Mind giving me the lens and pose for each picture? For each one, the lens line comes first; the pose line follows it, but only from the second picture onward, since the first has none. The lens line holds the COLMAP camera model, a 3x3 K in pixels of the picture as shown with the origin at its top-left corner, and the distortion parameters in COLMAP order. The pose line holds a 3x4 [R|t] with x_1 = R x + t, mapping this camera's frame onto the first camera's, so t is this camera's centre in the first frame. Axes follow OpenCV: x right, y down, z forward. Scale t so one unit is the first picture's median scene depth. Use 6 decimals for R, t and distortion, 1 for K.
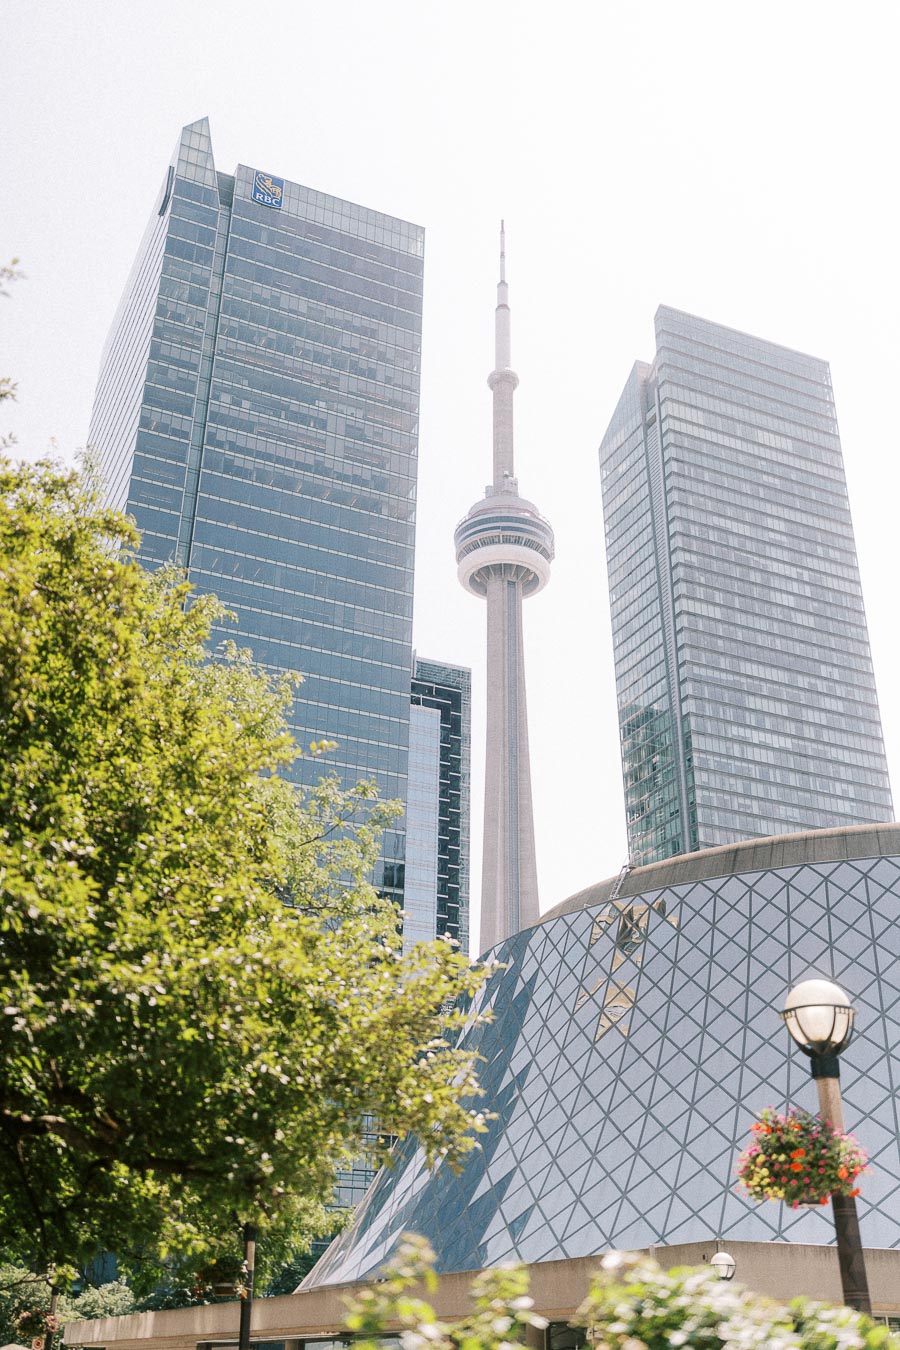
lens RADIAL K [[1382.9, 0, 452.8], [0, 1382.9, 659.8], [0, 0, 1]] dist [-0.006912, -0.001672]
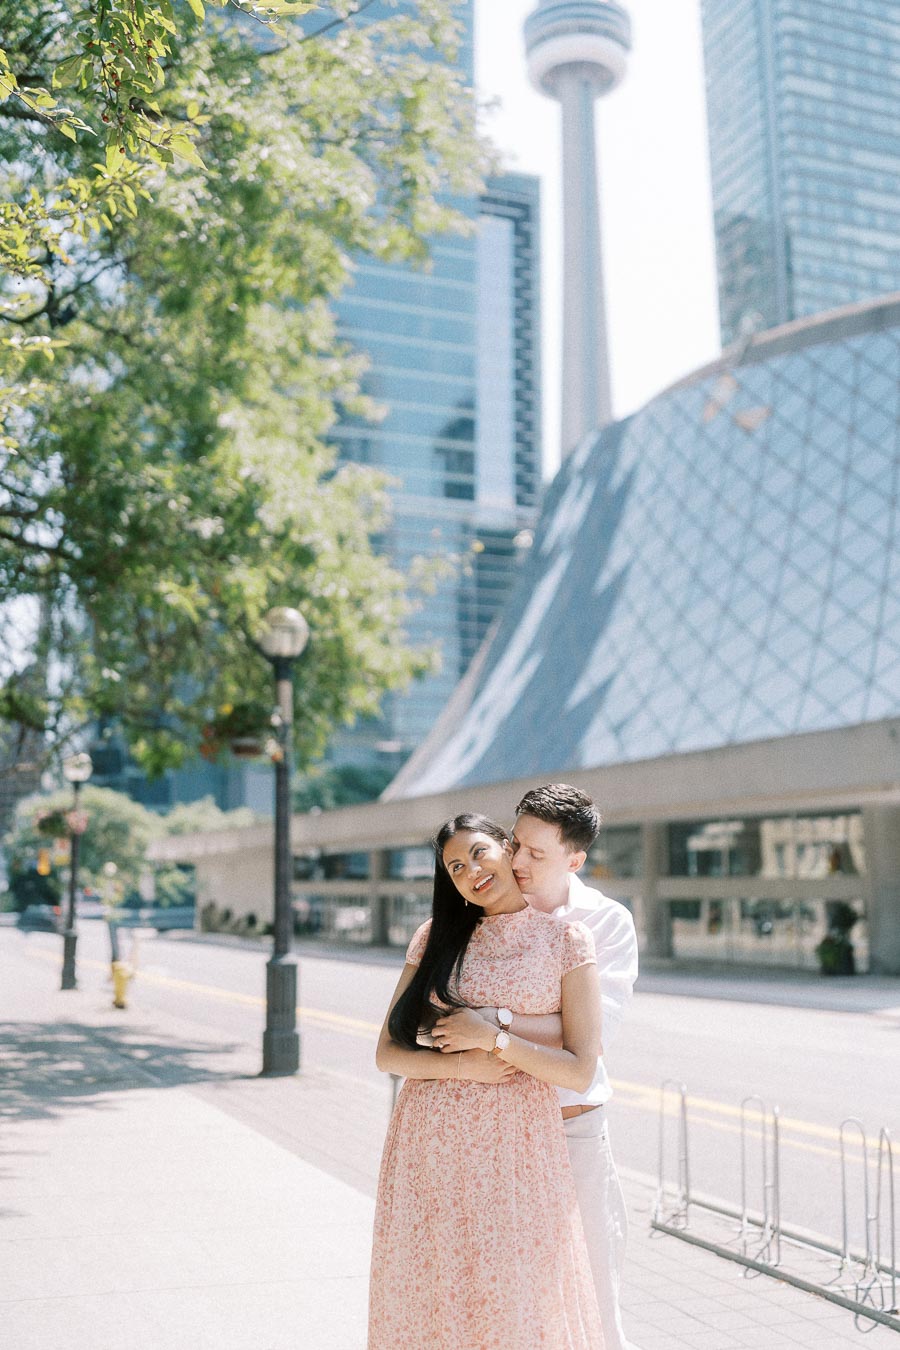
lens RADIAL K [[1382.9, 0, 452.8], [0, 1382.9, 659.8], [0, 0, 1]] dist [-0.006912, -0.001672]
pose [[0.998388, -0.019920, -0.053154, -0.004734], [0.035336, 0.950947, 0.307328, 0.031182], [0.044424, -0.308711, 0.950118, 0.056693]]
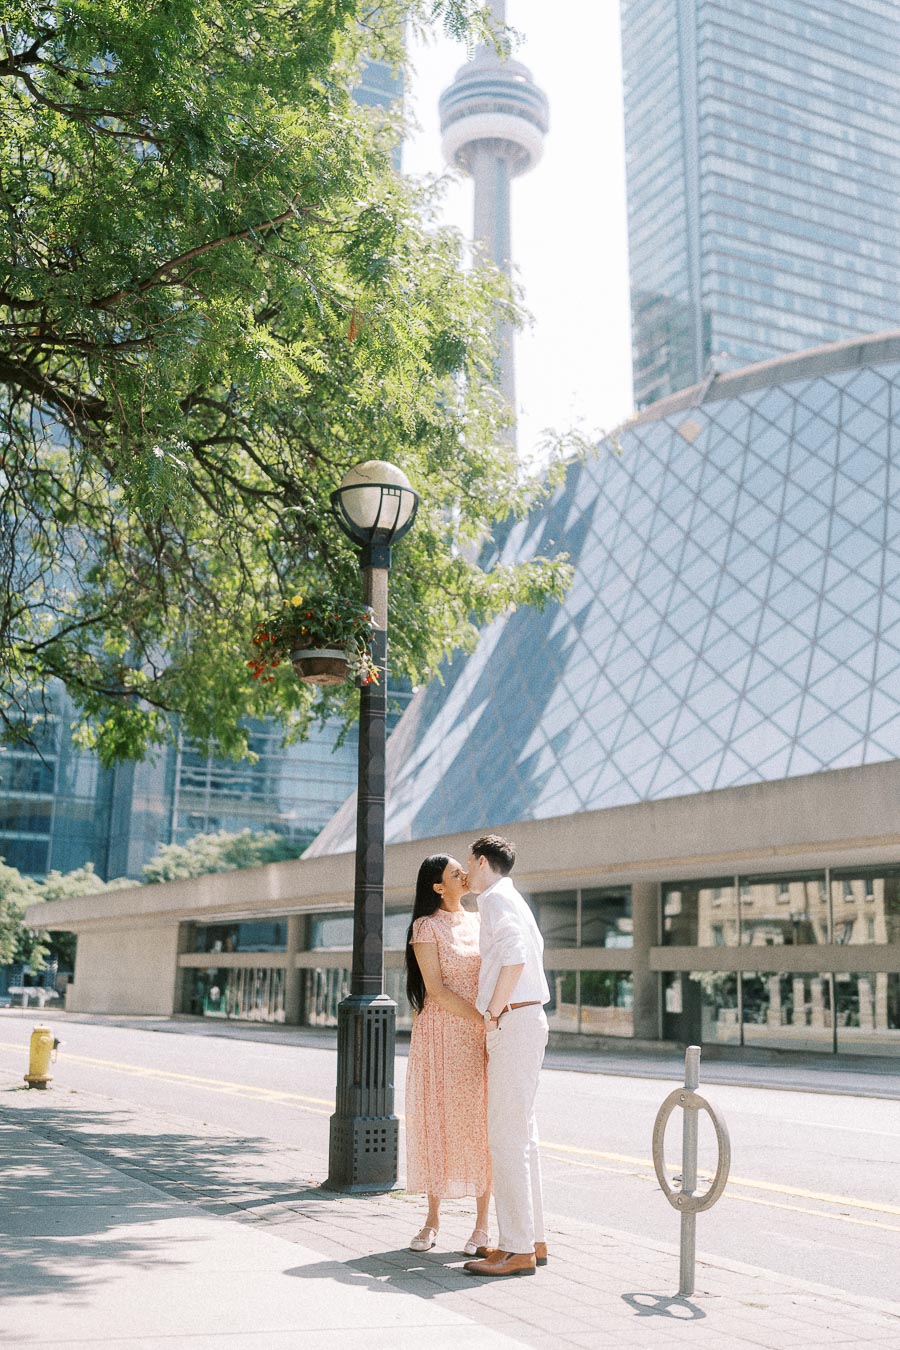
lens RADIAL K [[1388.0, 0, 450.0], [0, 1388.0, 675.0], [0, 0, 1]] dist [-0.014747, -0.003124]
pose [[0.999324, 0.016605, 0.032794, -0.020016], [-0.024540, 0.965598, 0.258878, 0.049681], [-0.027367, -0.259508, 0.965353, 0.084707]]
